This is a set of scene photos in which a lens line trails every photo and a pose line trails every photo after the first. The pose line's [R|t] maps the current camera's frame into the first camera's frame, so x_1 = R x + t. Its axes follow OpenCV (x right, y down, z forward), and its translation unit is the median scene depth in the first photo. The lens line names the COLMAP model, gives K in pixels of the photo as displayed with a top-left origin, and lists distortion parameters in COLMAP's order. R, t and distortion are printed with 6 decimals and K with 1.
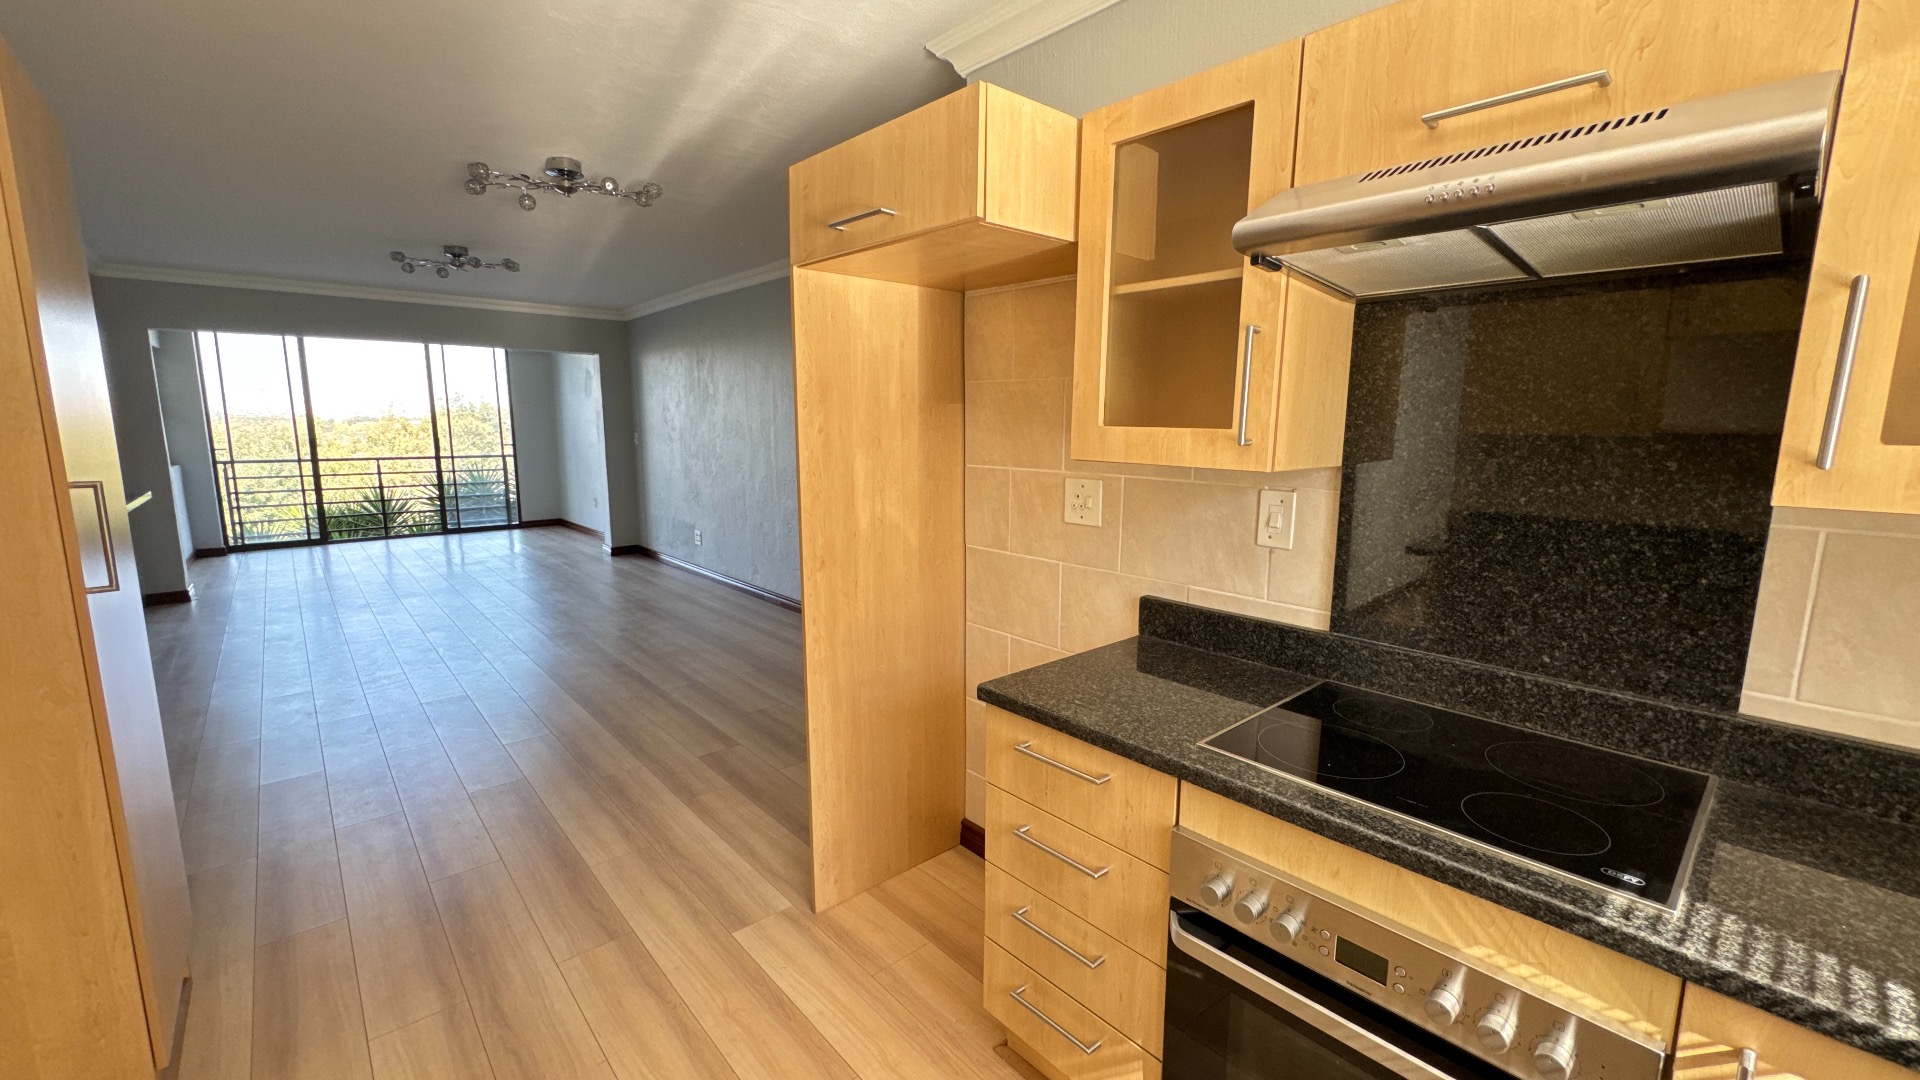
lens RADIAL K [[765.8, 0, 959.1], [0, 765.8, 538.8], [0, 0, 1]] dist [0.001486, 0.000142]
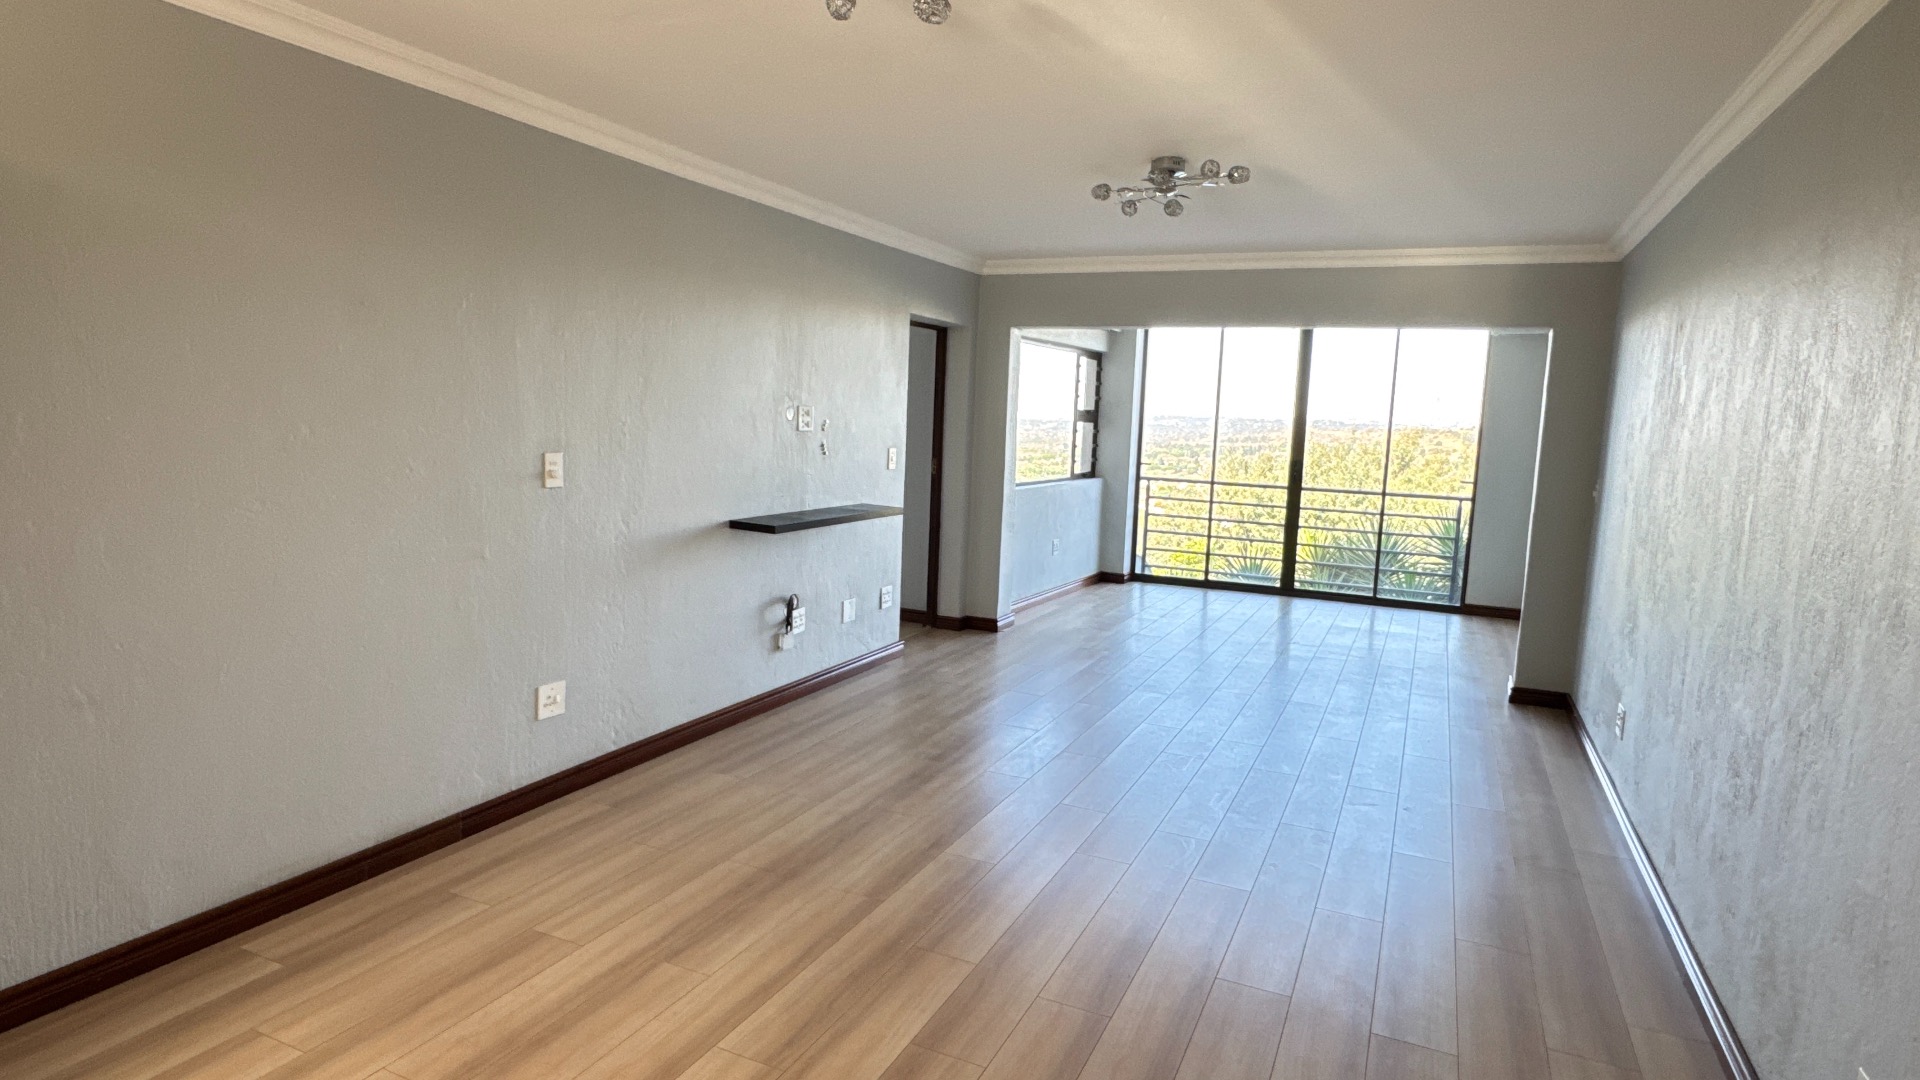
lens RADIAL K [[1029.2, 0, 963.5], [0, 1029.2, 543.4], [0, 0, 1]] dist [-0.000906, -0.000204]
pose [[0.391686, 0.129110, -0.910996, 0.037787], [-0.177008, 0.982185, 0.063094, -0.064280], [0.902912, 0.136541, 0.407562, 0.345651]]
